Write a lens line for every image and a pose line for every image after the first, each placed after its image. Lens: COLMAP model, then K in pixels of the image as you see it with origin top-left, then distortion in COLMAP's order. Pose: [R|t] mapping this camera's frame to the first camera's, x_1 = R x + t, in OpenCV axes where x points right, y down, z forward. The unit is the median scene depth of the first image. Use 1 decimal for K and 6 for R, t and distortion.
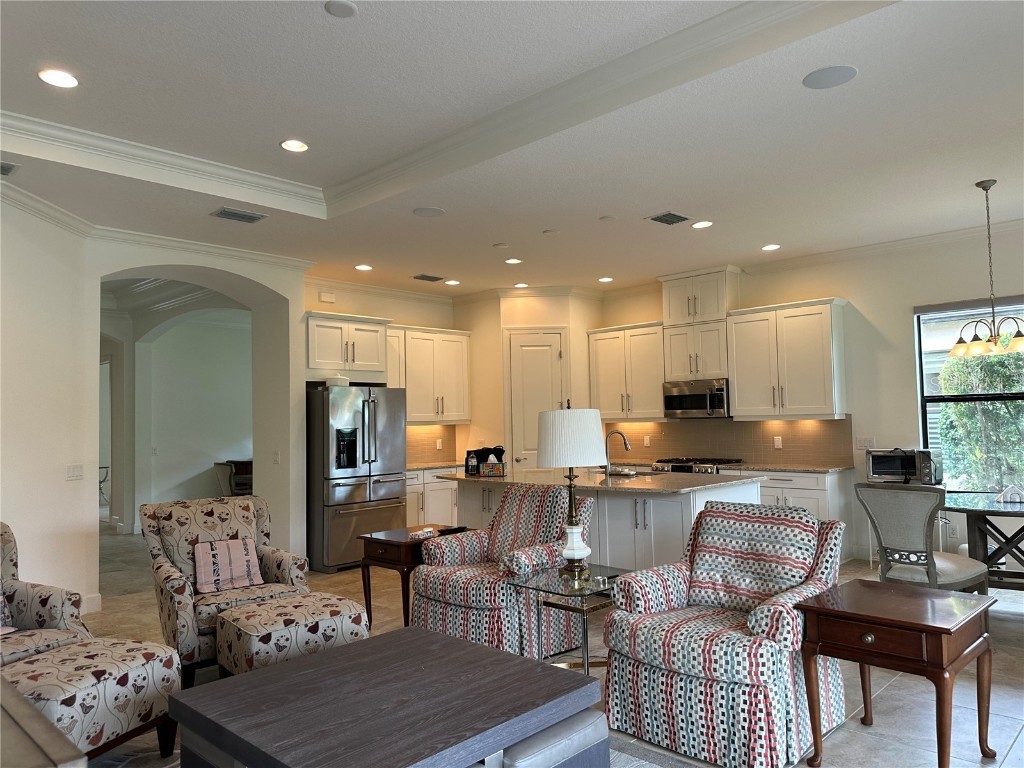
lens RADIAL K [[714.0, 0, 509.1], [0, 714.0, 368.3], [0, 0, 1]] dist [0.085178, -0.000989]
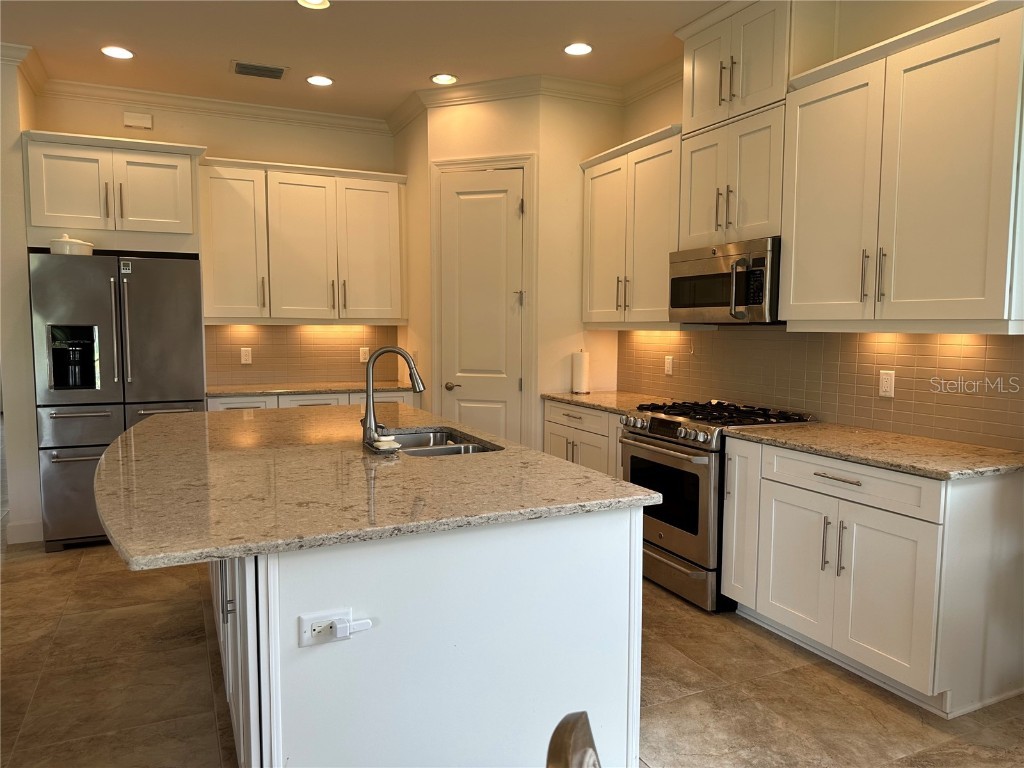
lens RADIAL K [[725.9, 0, 512.0], [0, 725.9, 384.0], [0, 0, 1]] dist [0.010145, -0.006423]
pose [[0.933713, 0.055283, -0.353728, 0.304506], [0.001343, 0.987459, 0.157871, 0.032042], [0.358020, -0.147882, 0.921929, 0.495739]]
